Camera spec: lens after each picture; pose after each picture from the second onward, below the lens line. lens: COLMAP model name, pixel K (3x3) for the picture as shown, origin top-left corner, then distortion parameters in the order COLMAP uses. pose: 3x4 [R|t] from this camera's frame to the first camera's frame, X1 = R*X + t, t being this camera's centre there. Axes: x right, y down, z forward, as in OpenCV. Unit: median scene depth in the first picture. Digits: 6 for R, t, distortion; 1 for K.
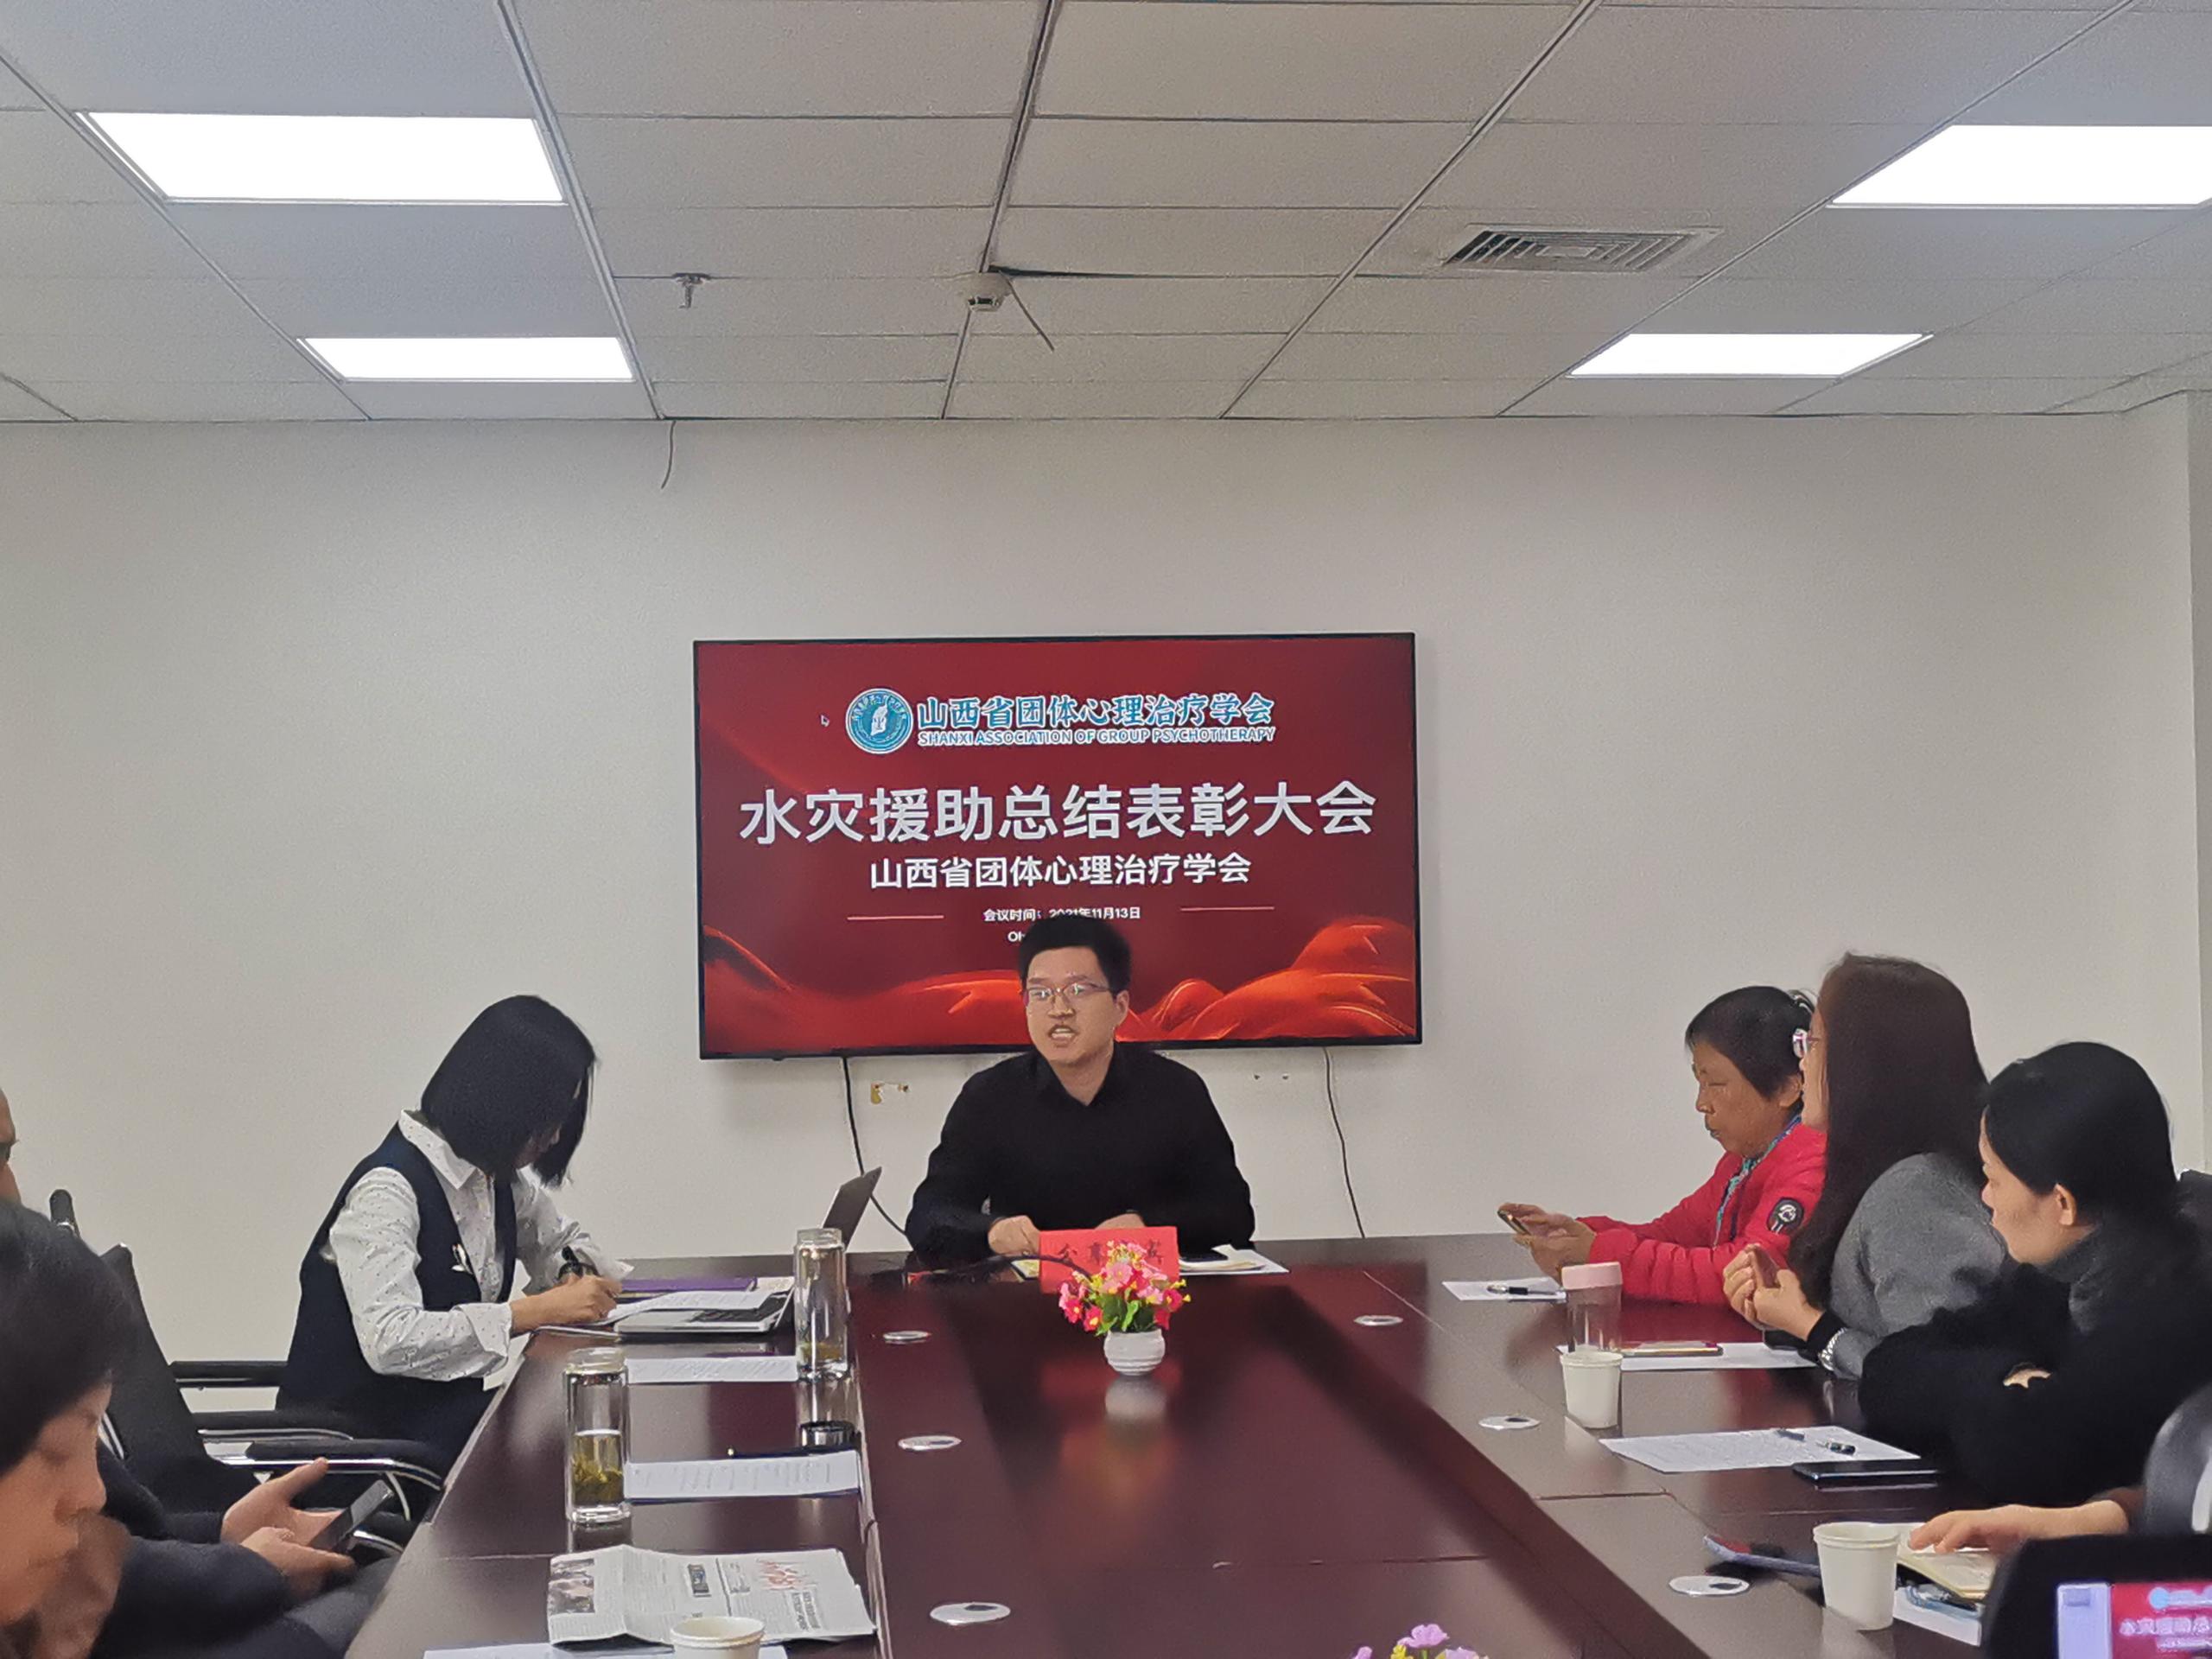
lens RADIAL K [[3518.2, 0, 1116.9], [0, 3518.2, 830.8], [0, 0, 1]] dist [0.043519, 0.000000]
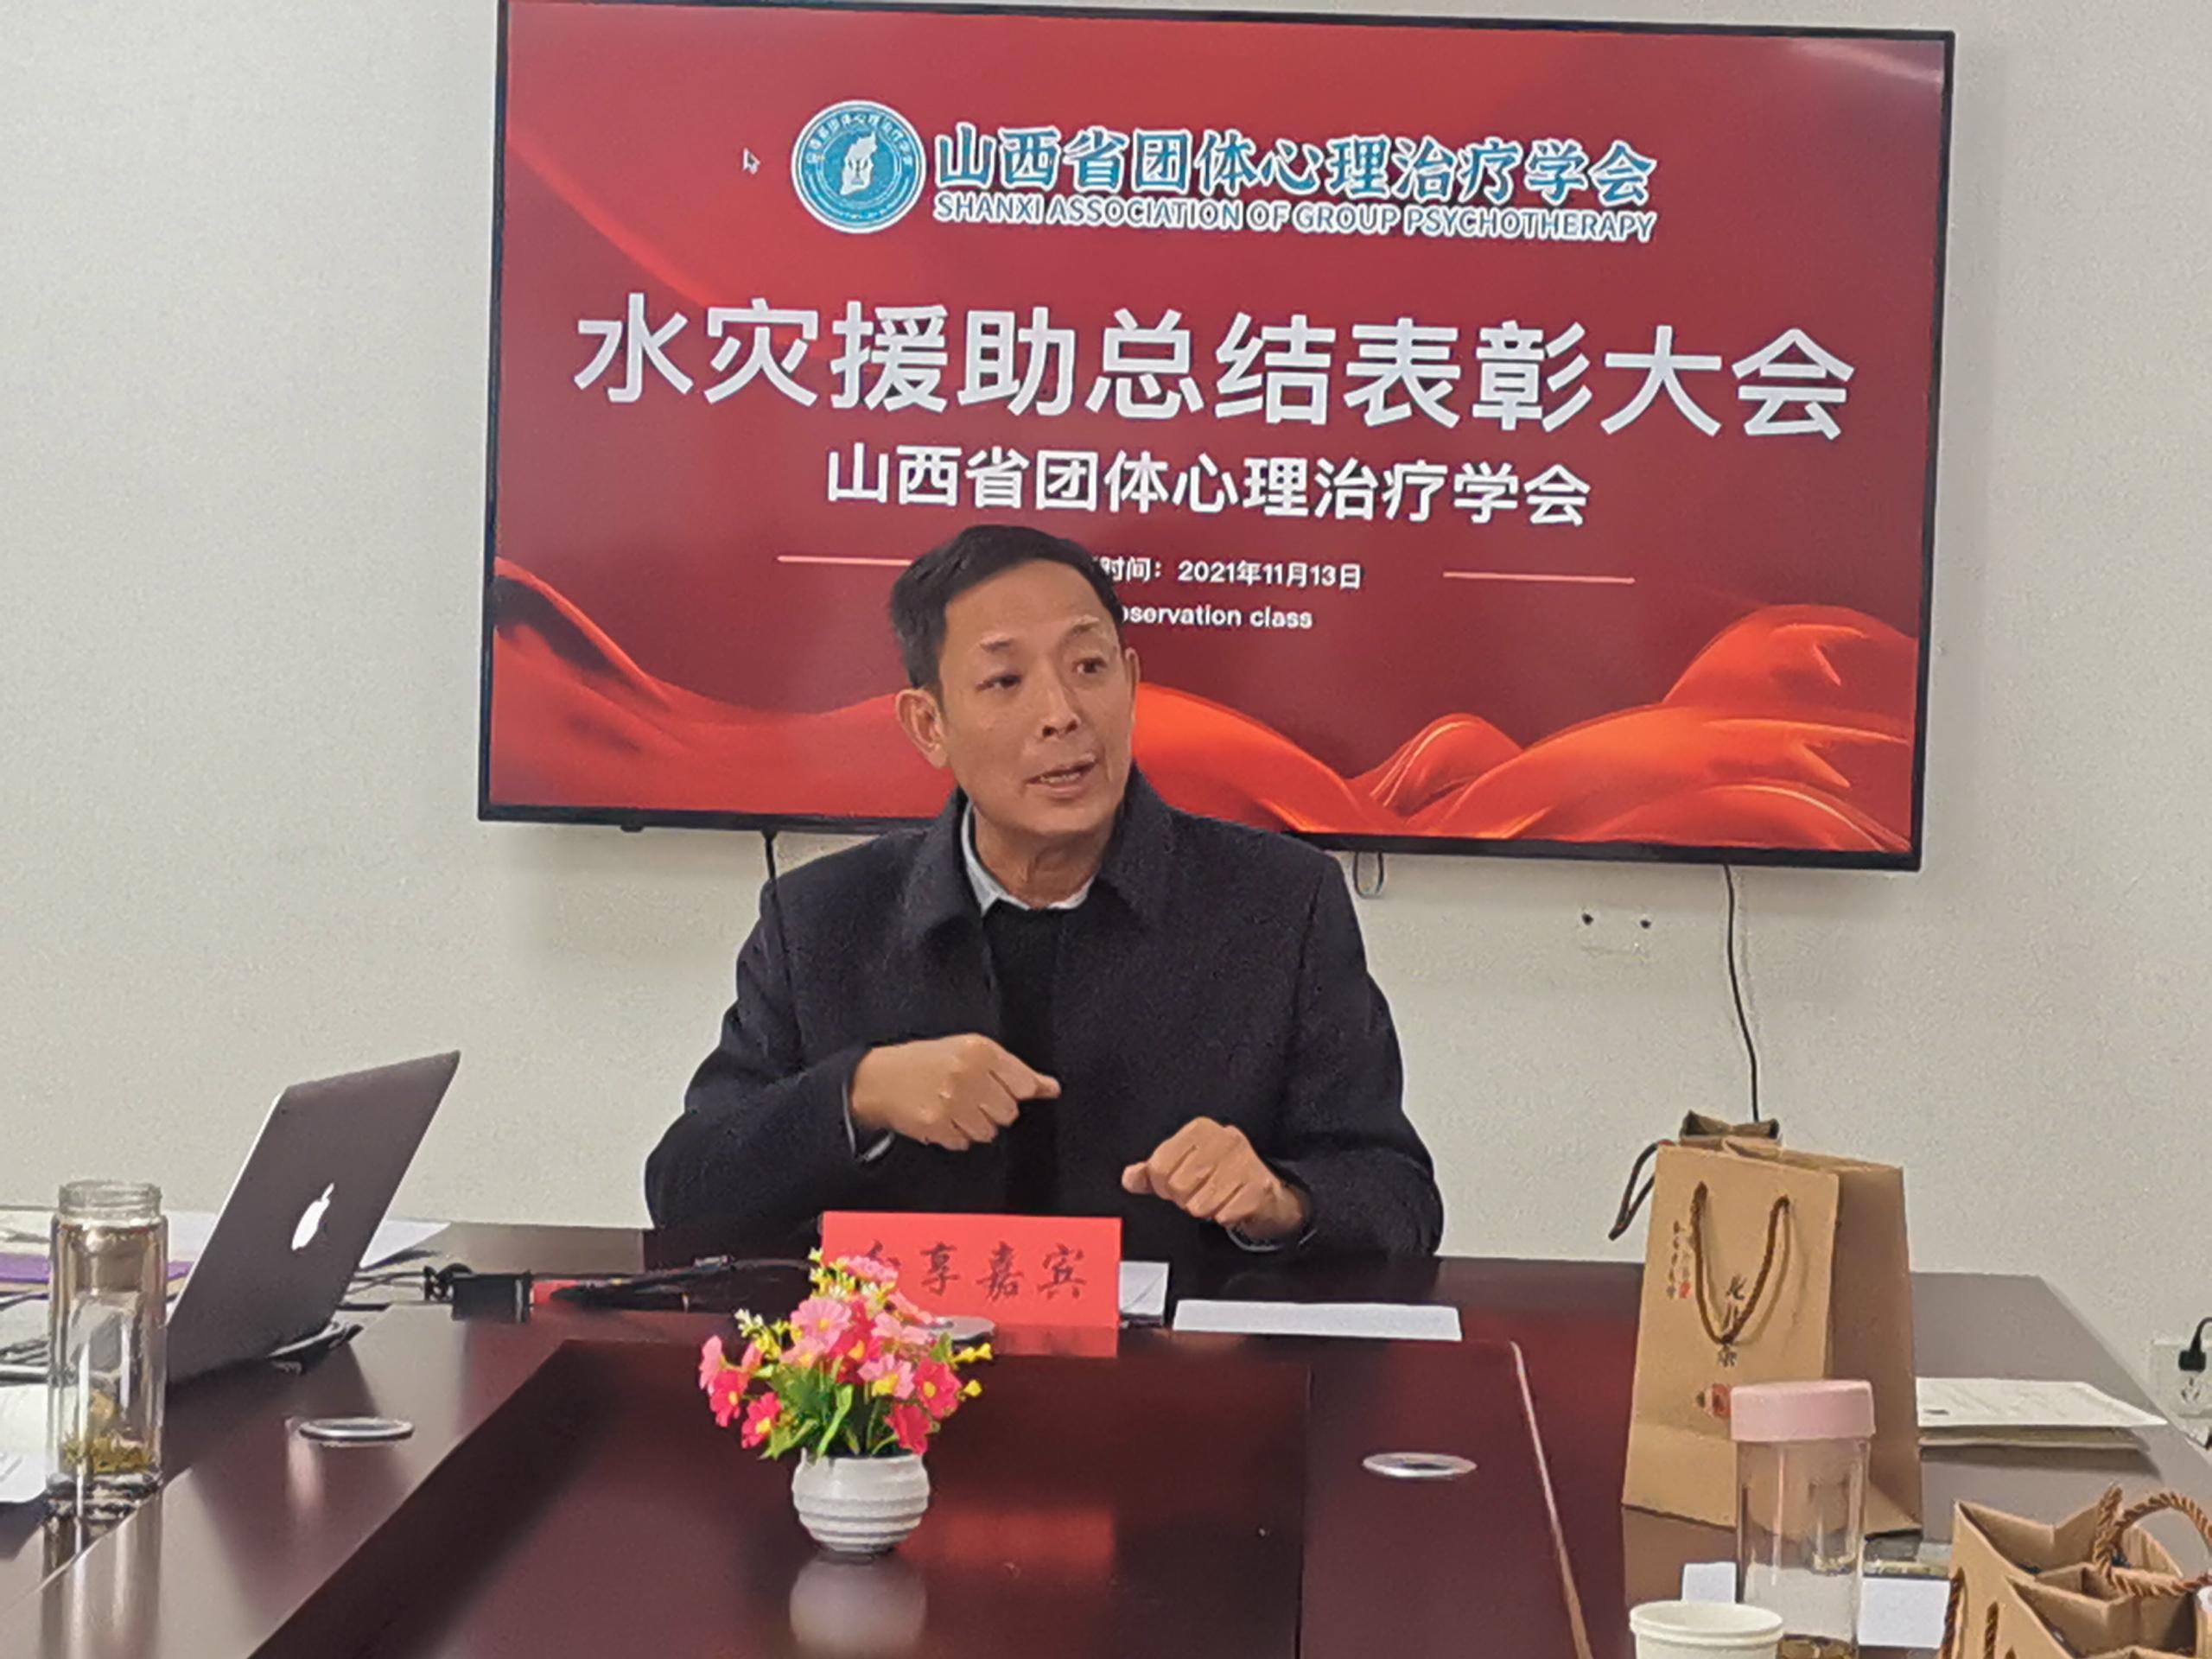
lens RADIAL K [[5804.2, 0, 1120.5], [0, 5804.2, 871.0], [0, 0, 1]] dist [0.079165, 0.000000]
pose [[0.989917, 0.056551, -0.129874, 0.082314], [-0.048197, 0.996615, 0.066595, 0.011755], [0.133200, -0.059664, 0.989292, 0.180981]]
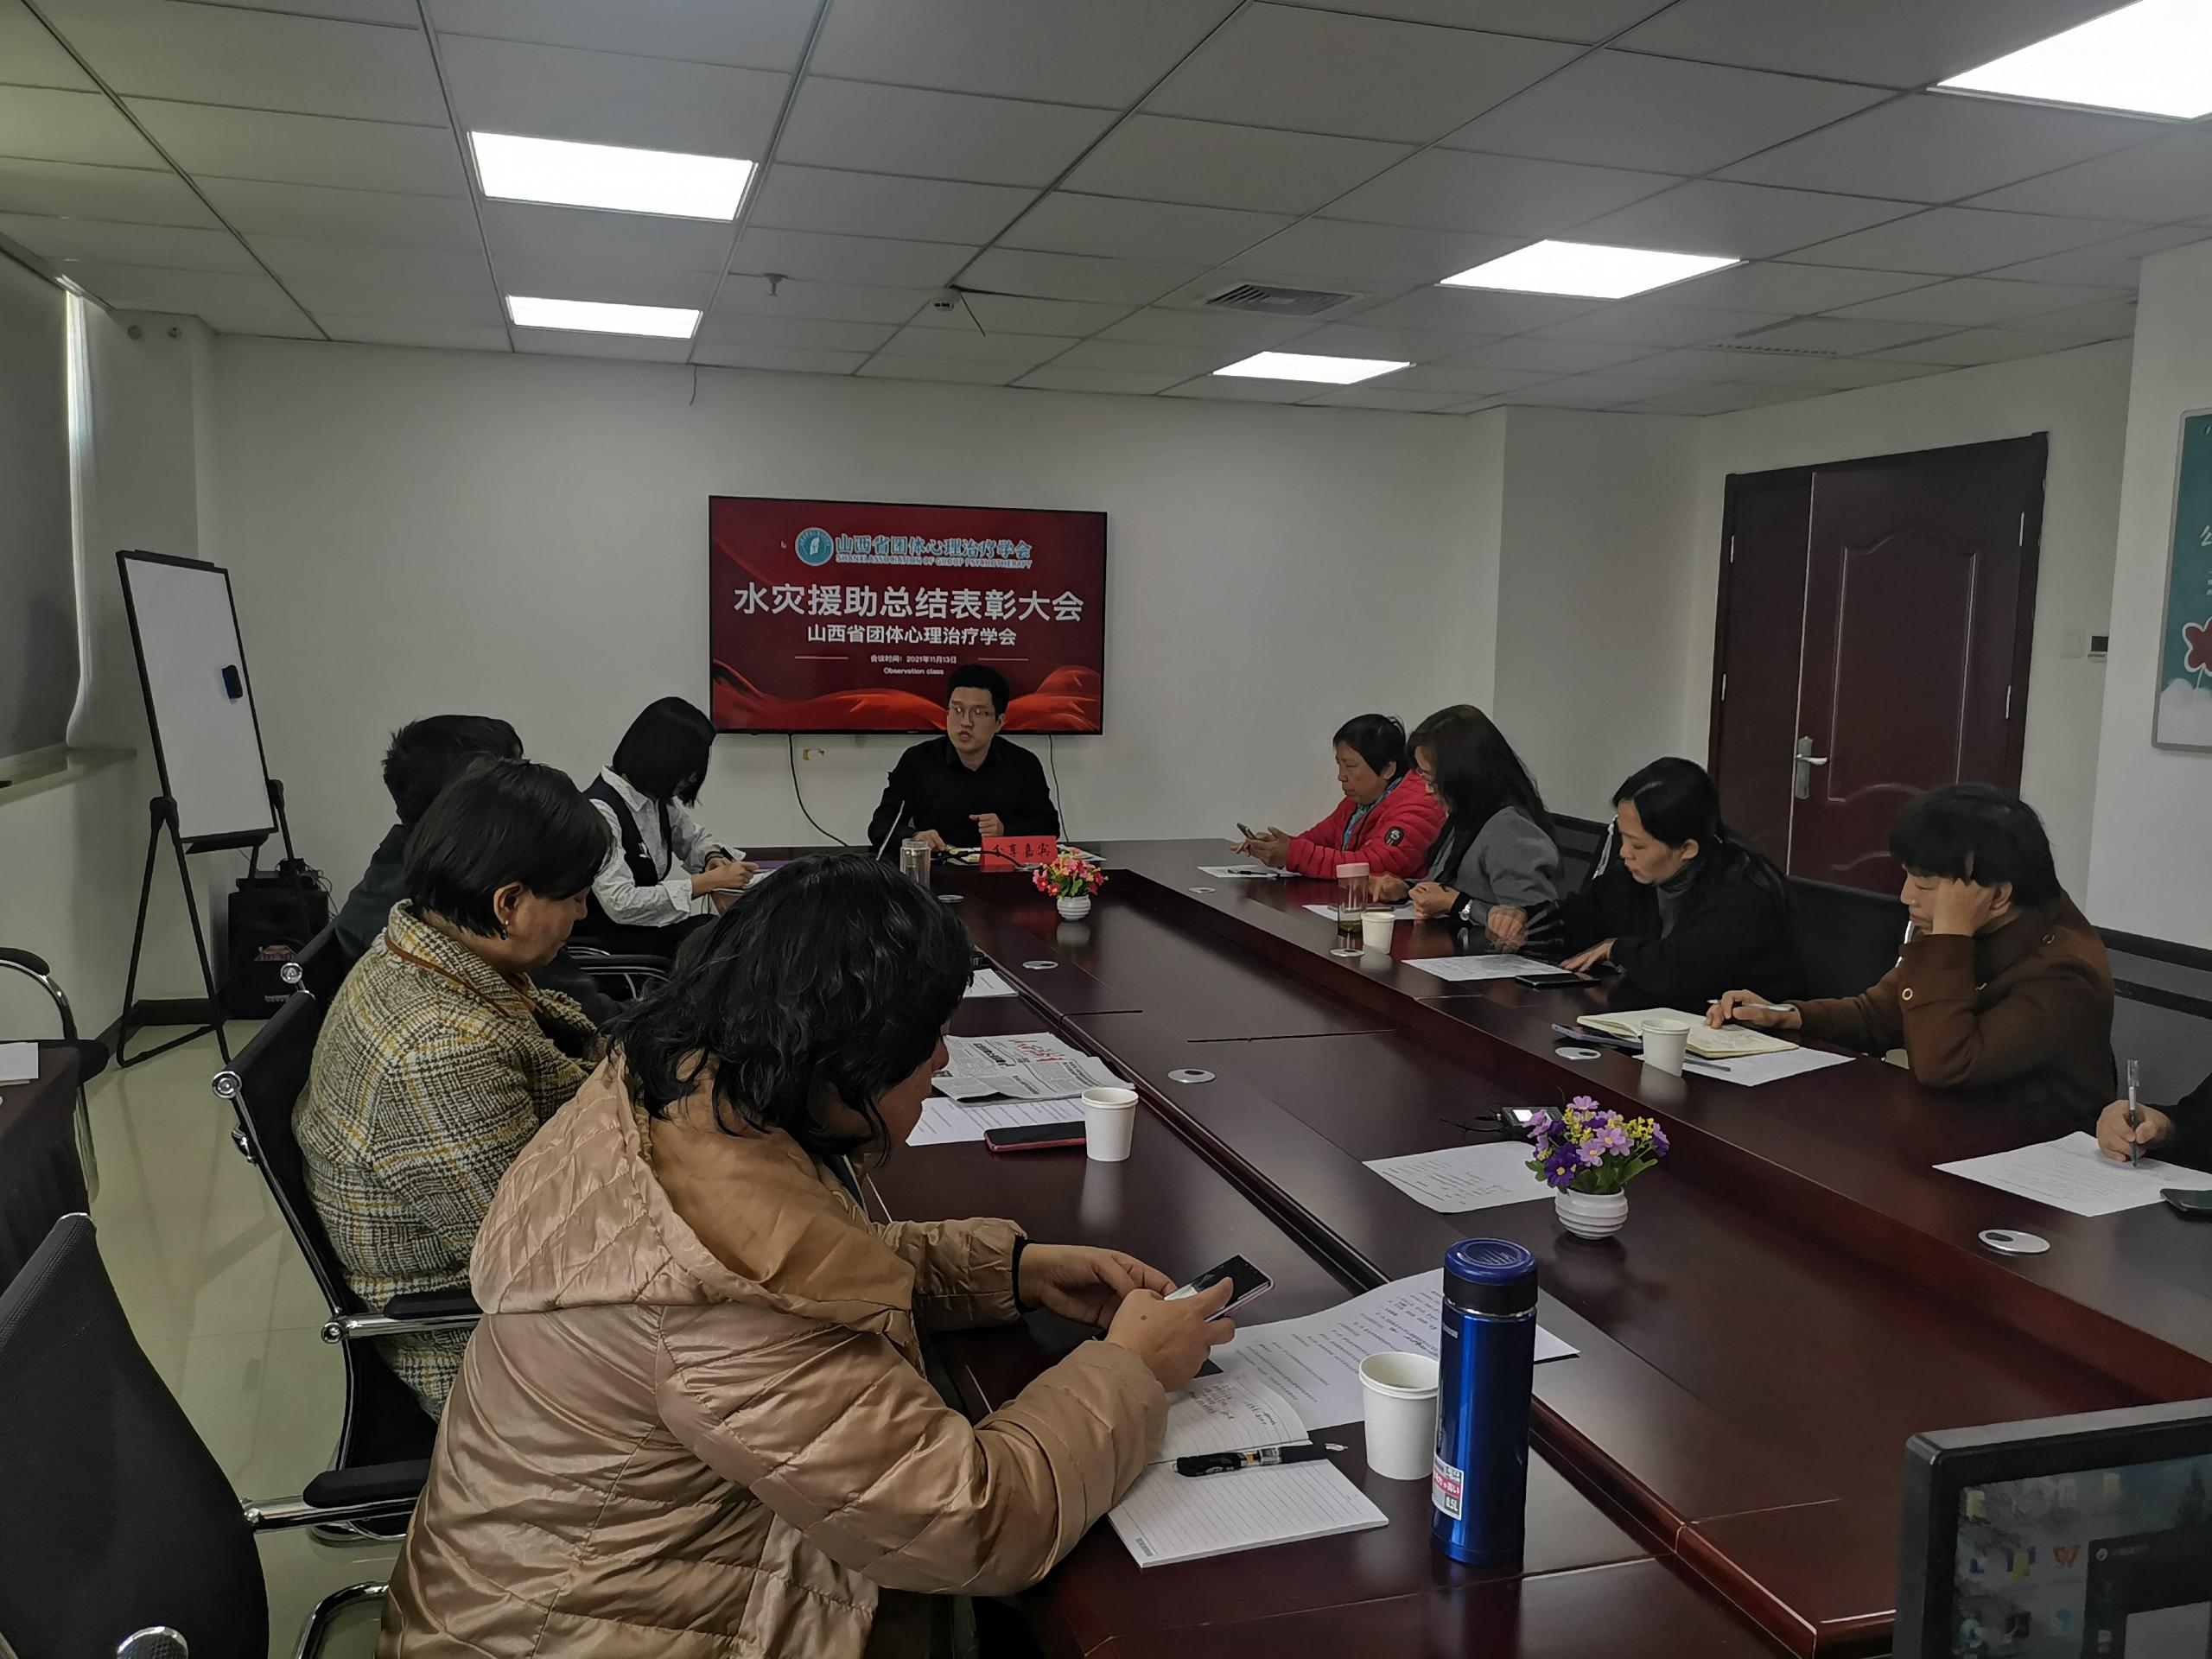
lens RADIAL K [[1777.5, 0, 1108.5], [0, 1777.5, 824.6], [0, 0, 1]] dist [0.047118, -0.029156]
pose [[0.978254, 0.015030, 0.206864, -0.106312], [-0.038743, 0.993058, 0.111059, 0.002619], [-0.203759, -0.116659, 0.972046, 0.075436]]
